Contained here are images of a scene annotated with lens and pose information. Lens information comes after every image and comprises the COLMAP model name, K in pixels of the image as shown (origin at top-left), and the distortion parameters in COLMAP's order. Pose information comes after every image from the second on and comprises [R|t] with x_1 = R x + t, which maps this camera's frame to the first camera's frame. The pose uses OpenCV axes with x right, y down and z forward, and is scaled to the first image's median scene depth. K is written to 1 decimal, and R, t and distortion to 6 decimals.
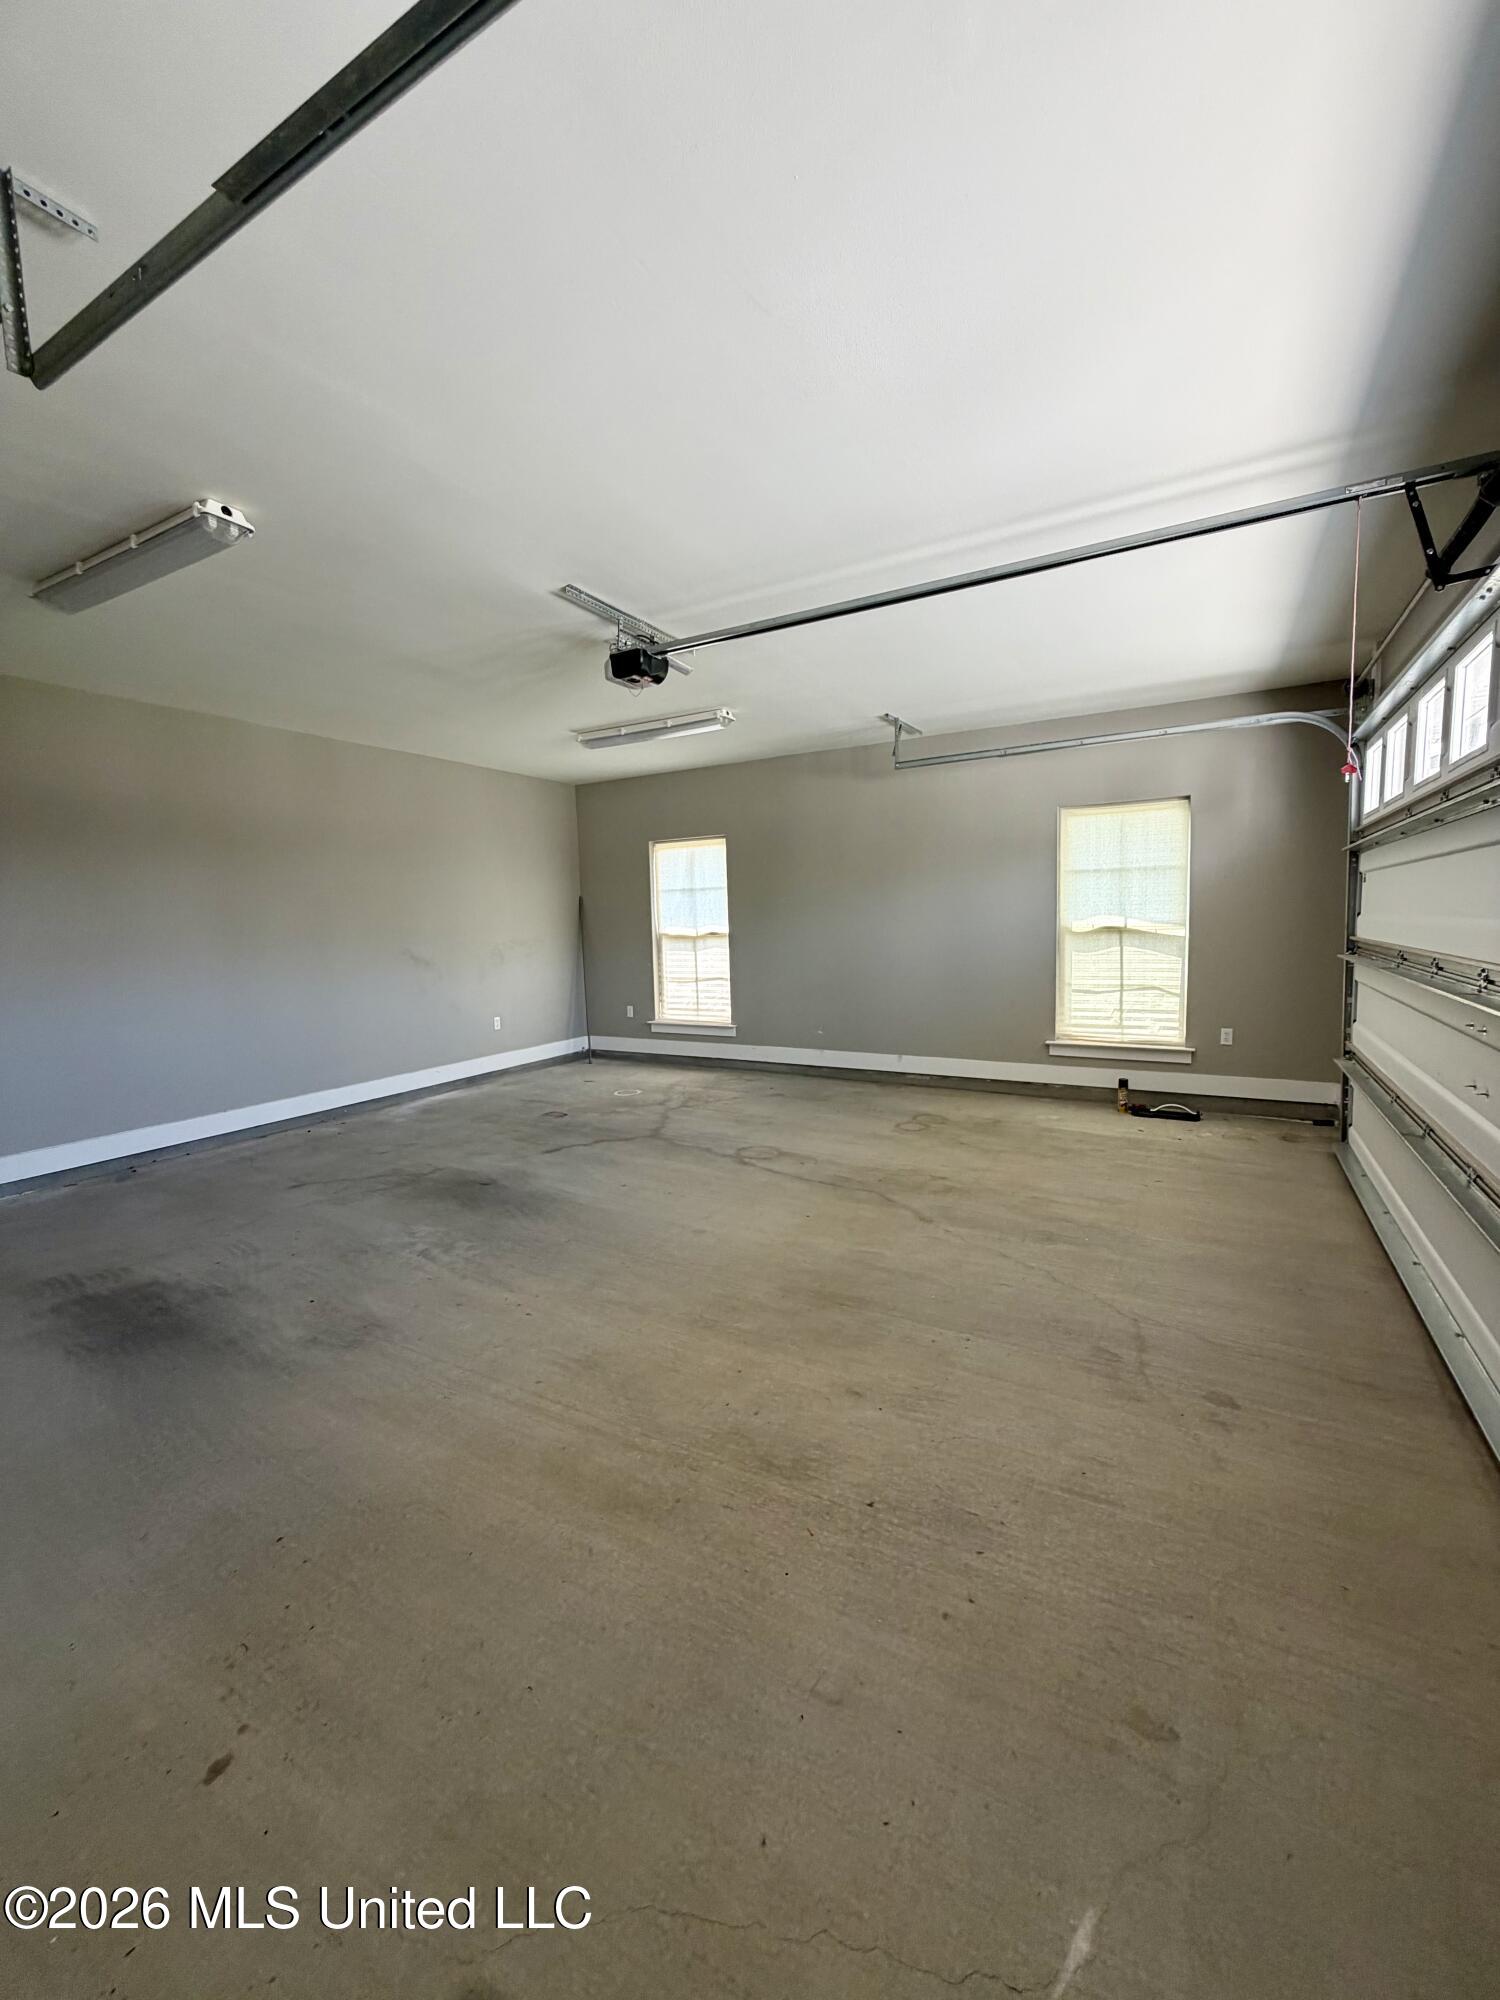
lens RADIAL K [[797.5, 0, 752.4], [0, 797.5, 1005.9], [0, 0, 1]] dist [-0.001626, 0.000666]
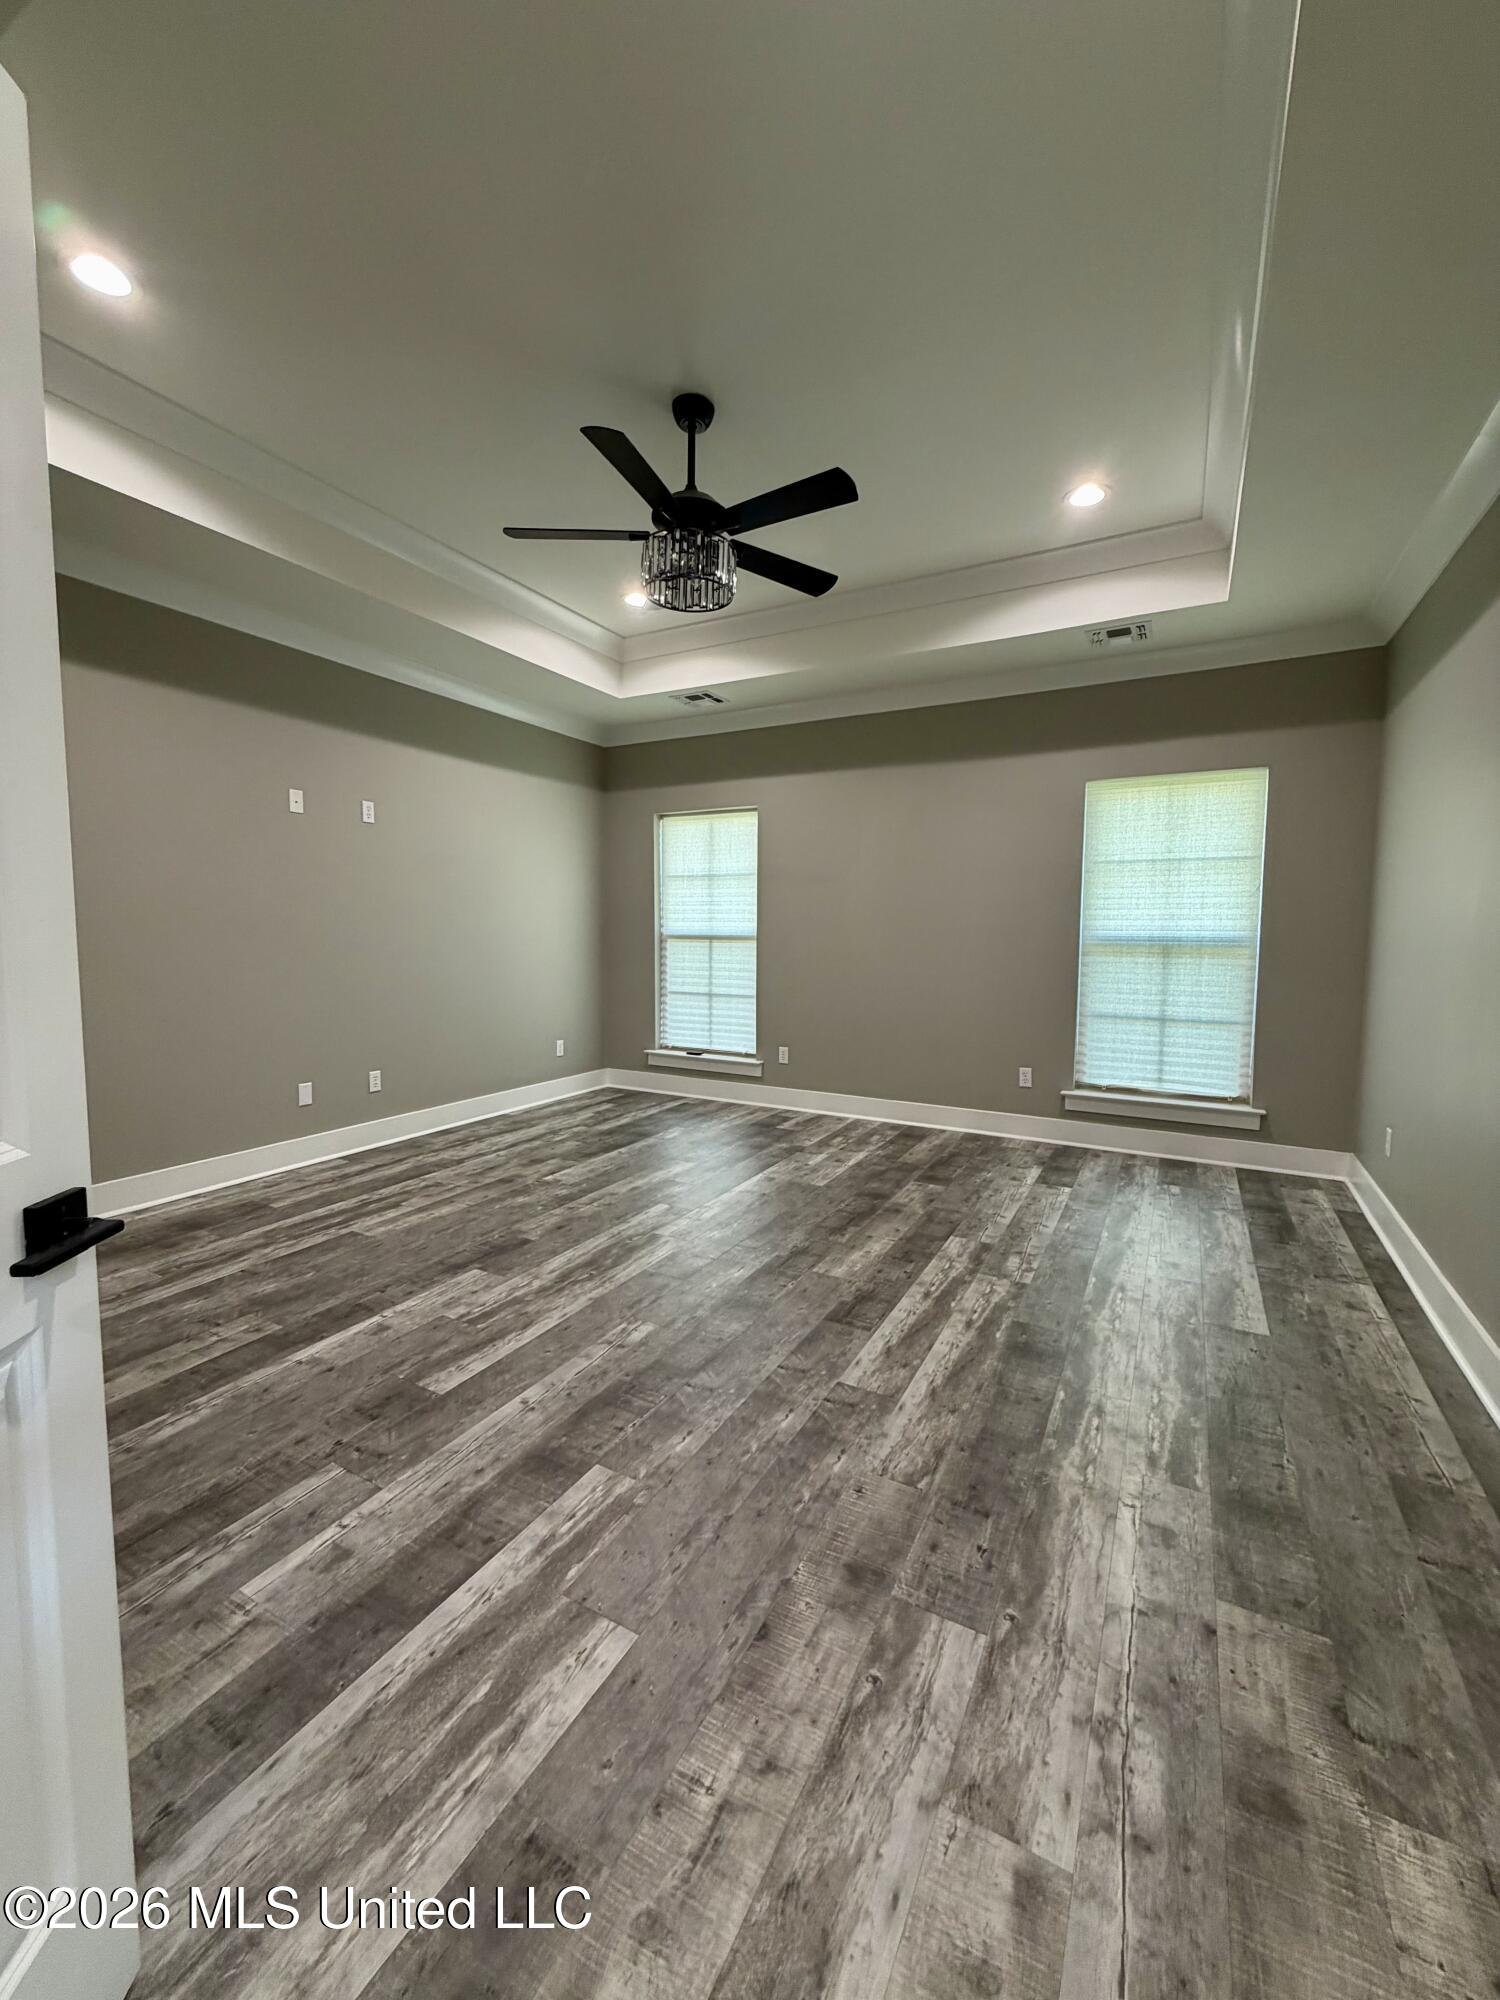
lens RADIAL K [[797.5, 0, 750.2], [0, 797.5, 997.1], [0, 0, 1]] dist [-0.001626, 0.000666]
pose [[0.999461, 0.031425, 0.009488, -0.041627], [-0.031188, 0.999219, -0.024256, -0.014042], [-0.010243, 0.023947, 0.999661, 0.261977]]
